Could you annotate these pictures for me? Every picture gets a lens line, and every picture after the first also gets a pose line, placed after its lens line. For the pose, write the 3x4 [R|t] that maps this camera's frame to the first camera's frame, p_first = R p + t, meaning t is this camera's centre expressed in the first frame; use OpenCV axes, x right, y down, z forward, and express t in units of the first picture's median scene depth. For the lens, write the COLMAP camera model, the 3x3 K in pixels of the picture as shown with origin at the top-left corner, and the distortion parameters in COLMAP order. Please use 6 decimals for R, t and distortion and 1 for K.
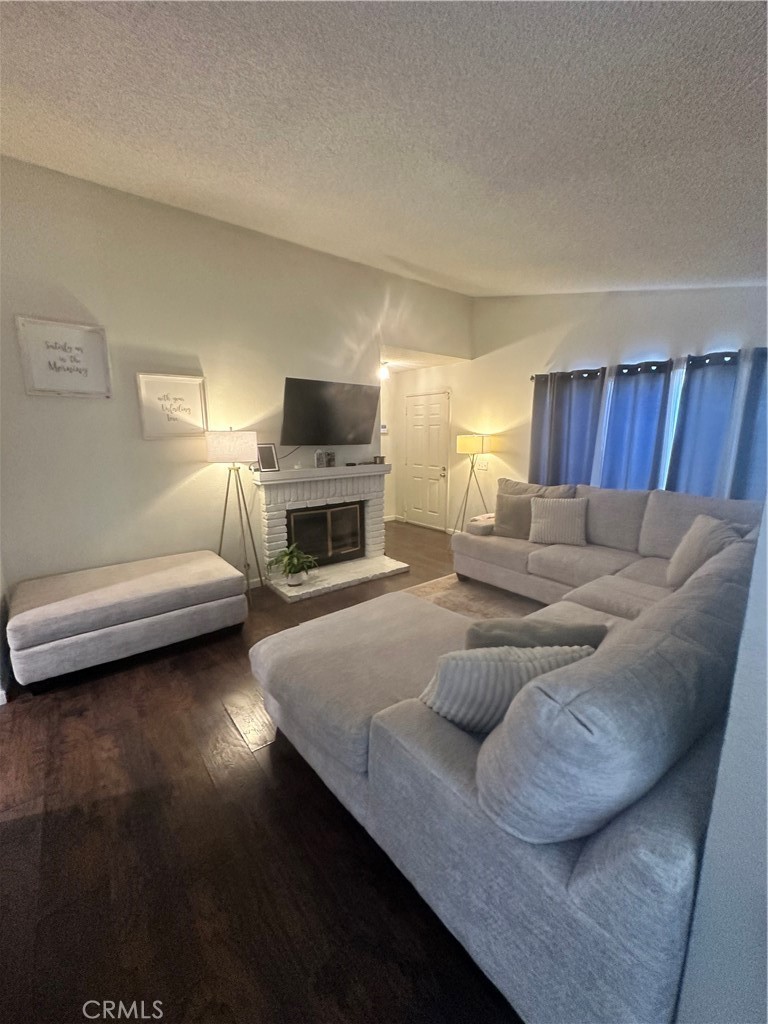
lens RADIAL K [[408.5, 0, 380.3], [0, 408.5, 502.5], [0, 0, 1]] dist [-0.003228, -0.000660]
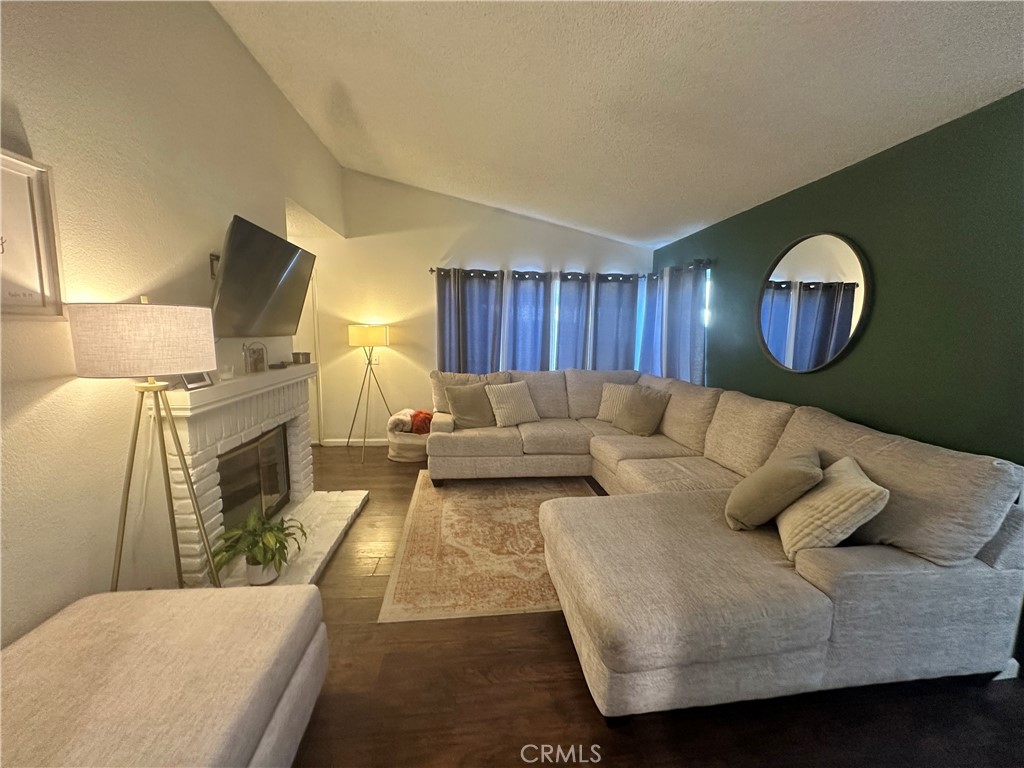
lens RADIAL K [[408.5, 0, 508.9], [0, 408.5, 378.0], [0, 0, 1]] dist [-0.003228, -0.000660]
pose [[0.536765, -0.087647, 0.839167, -0.460199], [0.126594, 0.991697, 0.022604, -0.046721], [-0.834181, 0.094100, 0.543403, 0.369326]]
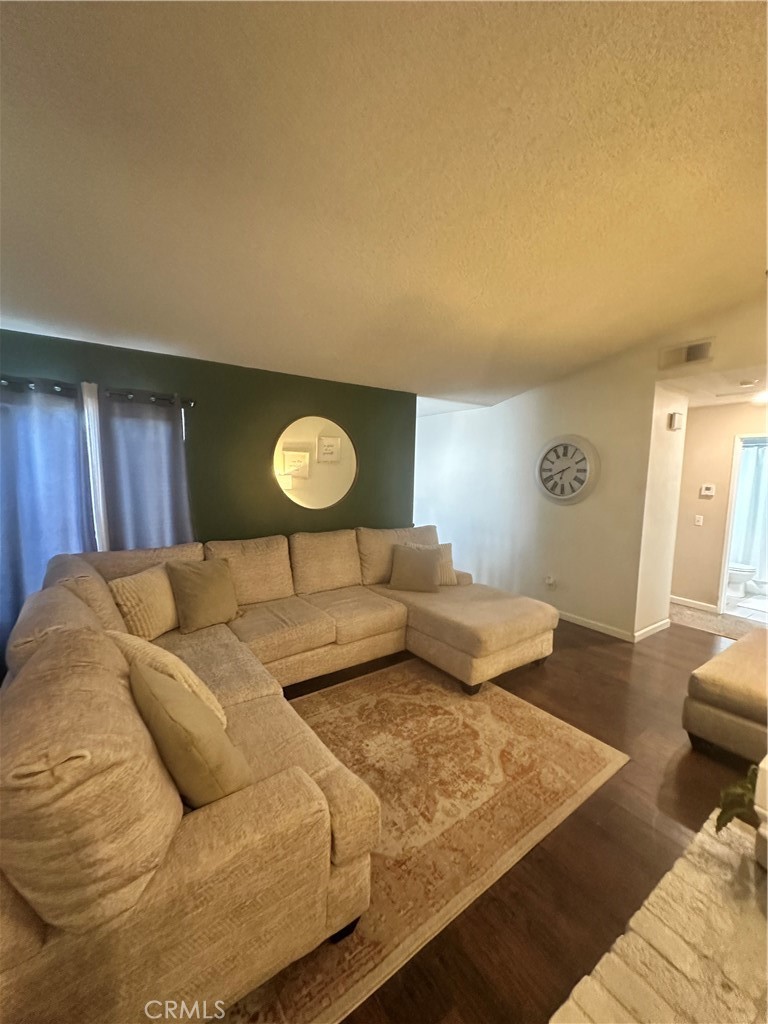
lens RADIAL K [[408.5, 0, 386.3], [0, 408.5, 515.5], [0, 0, 1]] dist [-0.003228, -0.000660]
pose [[-0.998806, -0.019936, 0.044597, 0.161857], [-0.006776, 0.960648, 0.277685, -0.235458], [-0.048378, 0.277052, -0.959636, 1.261143]]
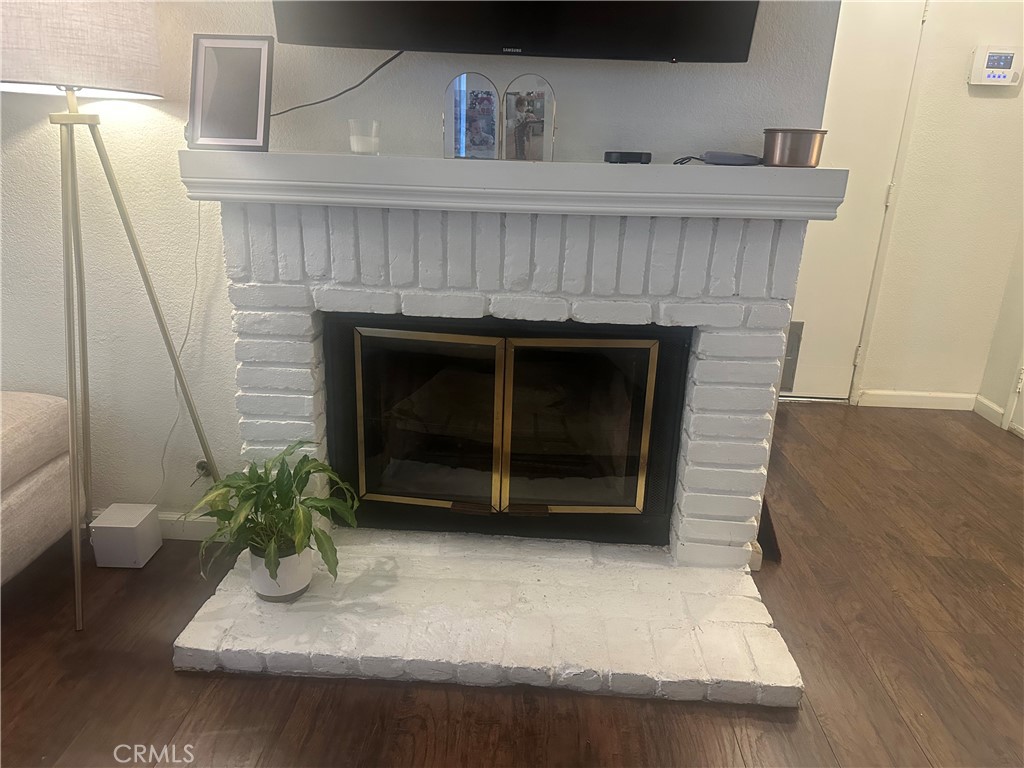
lens RADIAL K [[715.7, 0, 510.4], [0, 715.7, 385.1], [0, 0, 1]] dist [0.025490, -0.043318]
pose [[0.754528, 0.233452, -0.613341, 0.160468], [-0.142563, 0.970578, 0.194044, -0.042853], [0.640595, -0.058972, 0.765611, 0.712717]]
